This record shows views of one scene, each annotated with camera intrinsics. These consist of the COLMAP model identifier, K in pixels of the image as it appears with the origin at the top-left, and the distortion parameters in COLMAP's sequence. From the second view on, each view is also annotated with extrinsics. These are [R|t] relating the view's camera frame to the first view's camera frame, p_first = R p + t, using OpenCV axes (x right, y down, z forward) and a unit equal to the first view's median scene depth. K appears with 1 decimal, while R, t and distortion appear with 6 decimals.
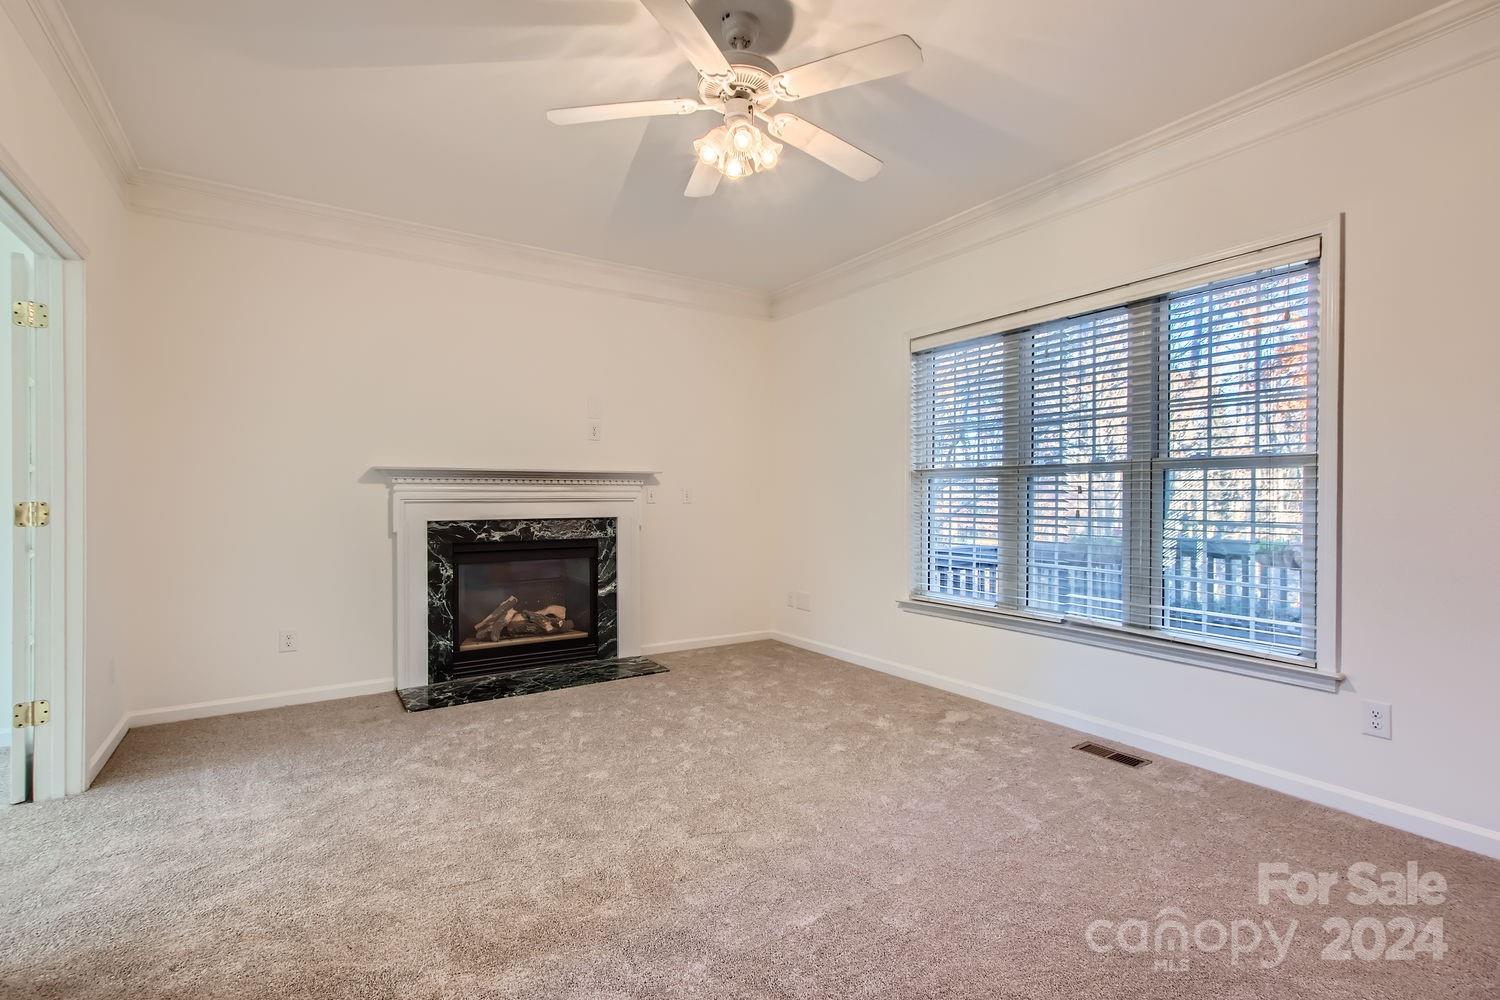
lens RADIAL K [[698.6, 0, 750.0], [0, 698.6, 500.0], [0, 0, 1]] dist [0.000335, -0.000244]
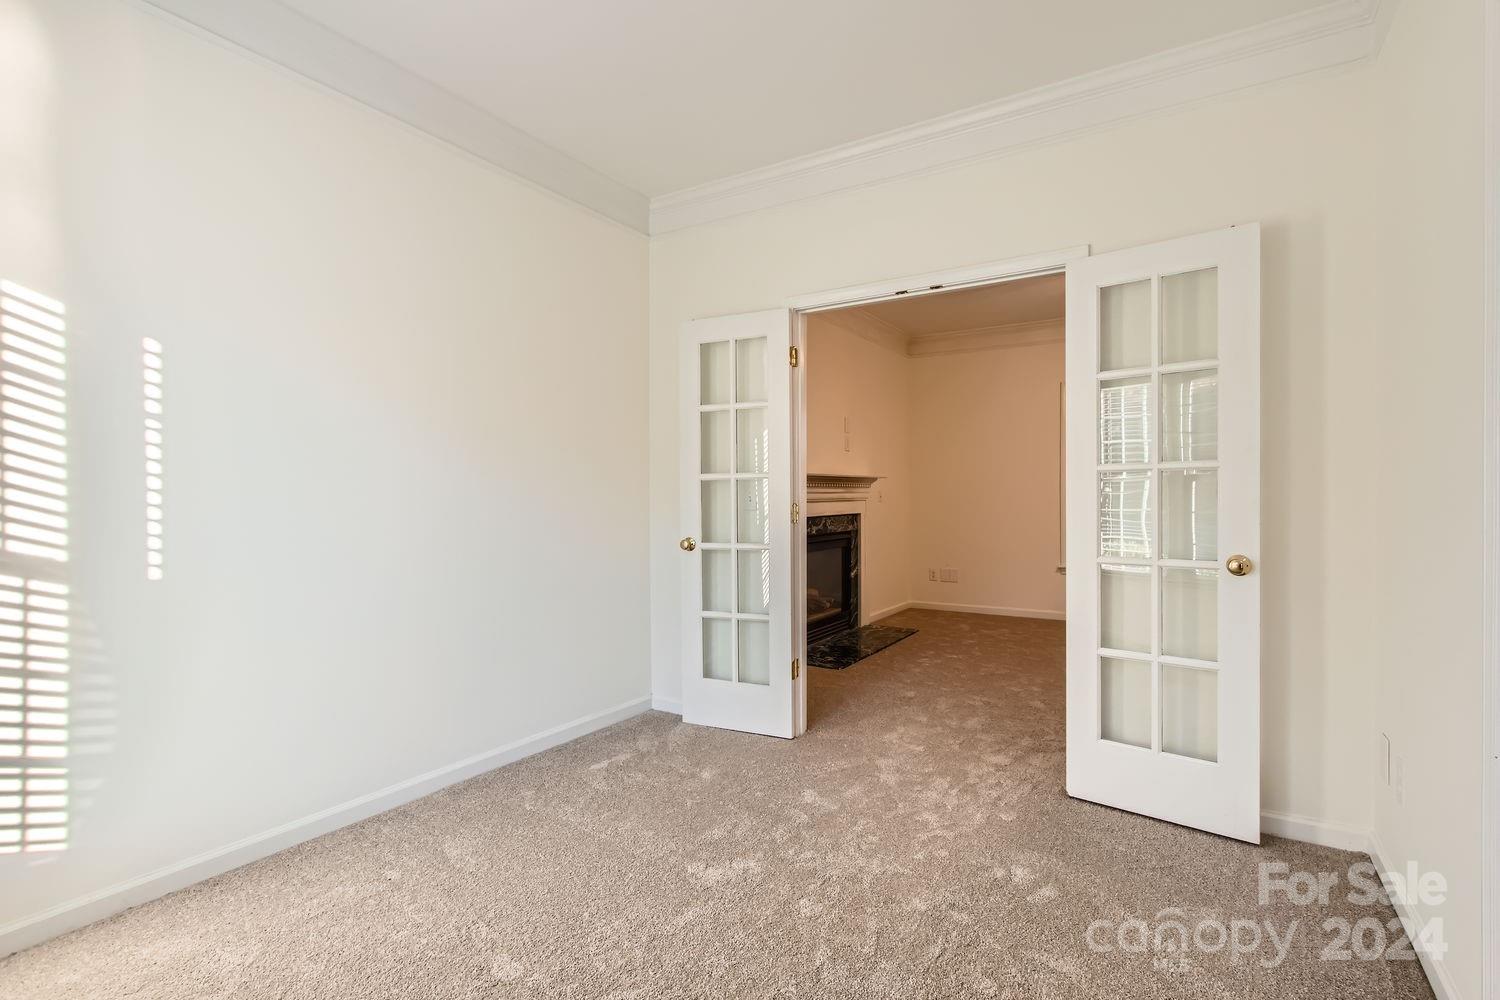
lens RADIAL K [[713.1, 0, 751.3], [0, 713.1, 511.3], [0, 0, 1]] dist [-0.000742, 0.000093]
pose [[0.910406, -0.016691, 0.413379, -0.982805], [0.011241, 0.999815, 0.015611, -0.001406], [-0.413563, -0.009565, 0.910425, -0.079614]]
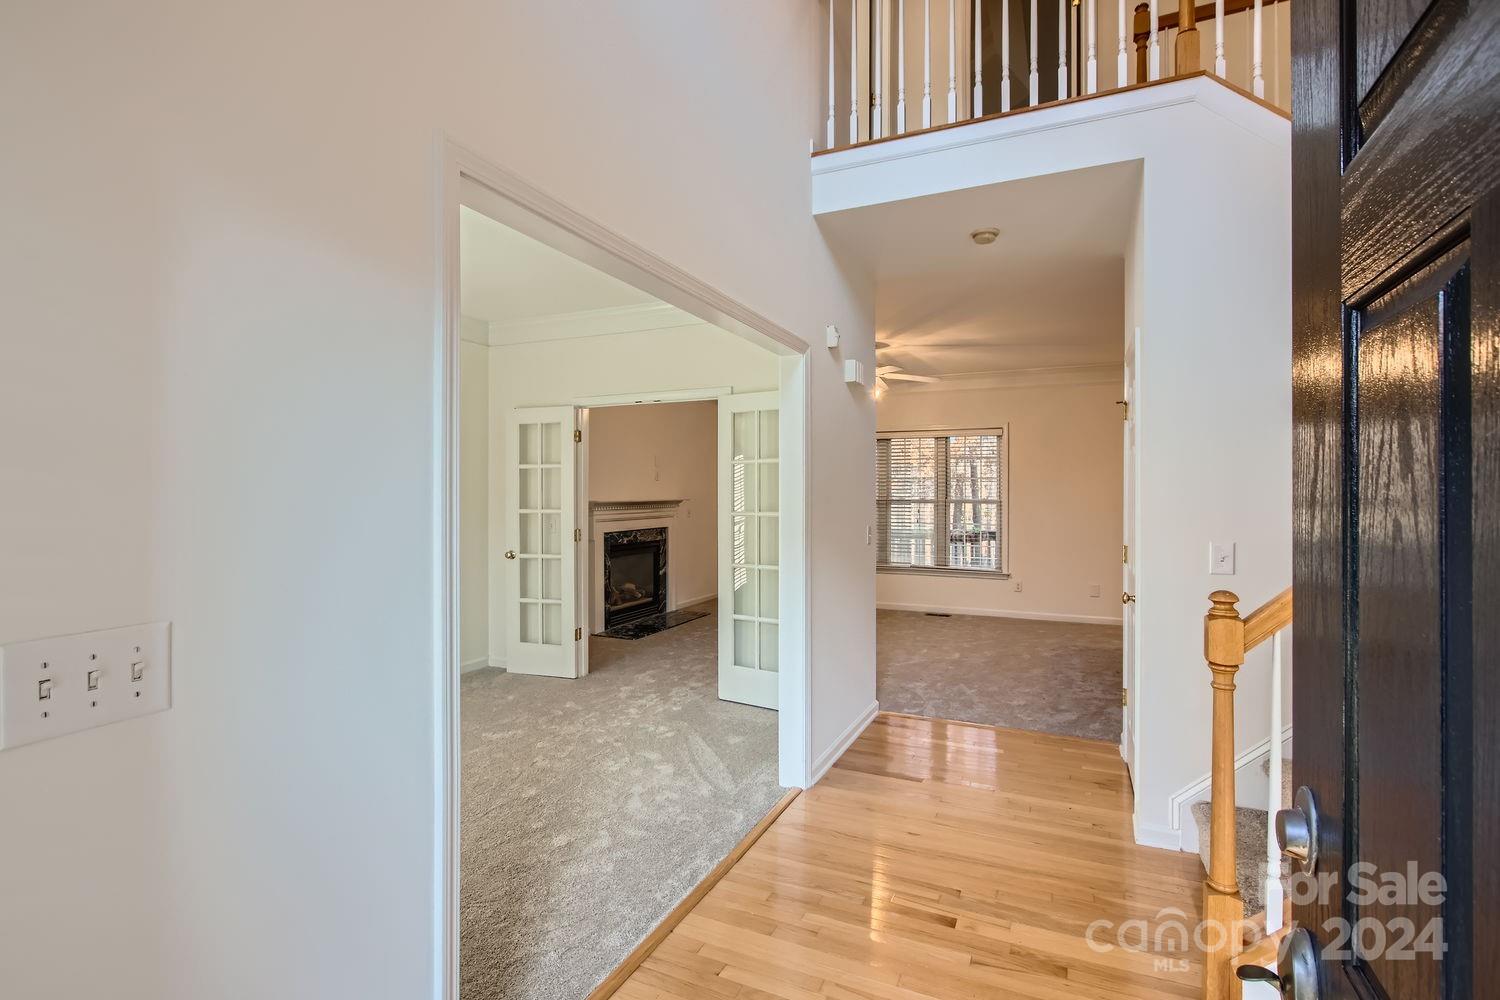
lens RADIAL K [[698.6, 0, 750.0], [0, 698.6, 500.0], [0, 0, 1]] dist [0.000335, -0.000244]
pose [[0.844416, -0.006296, 0.535651, -1.012799], [0.004526, 0.999979, 0.004619, -0.051726], [-0.535669, -0.001476, 0.844427, -0.566036]]
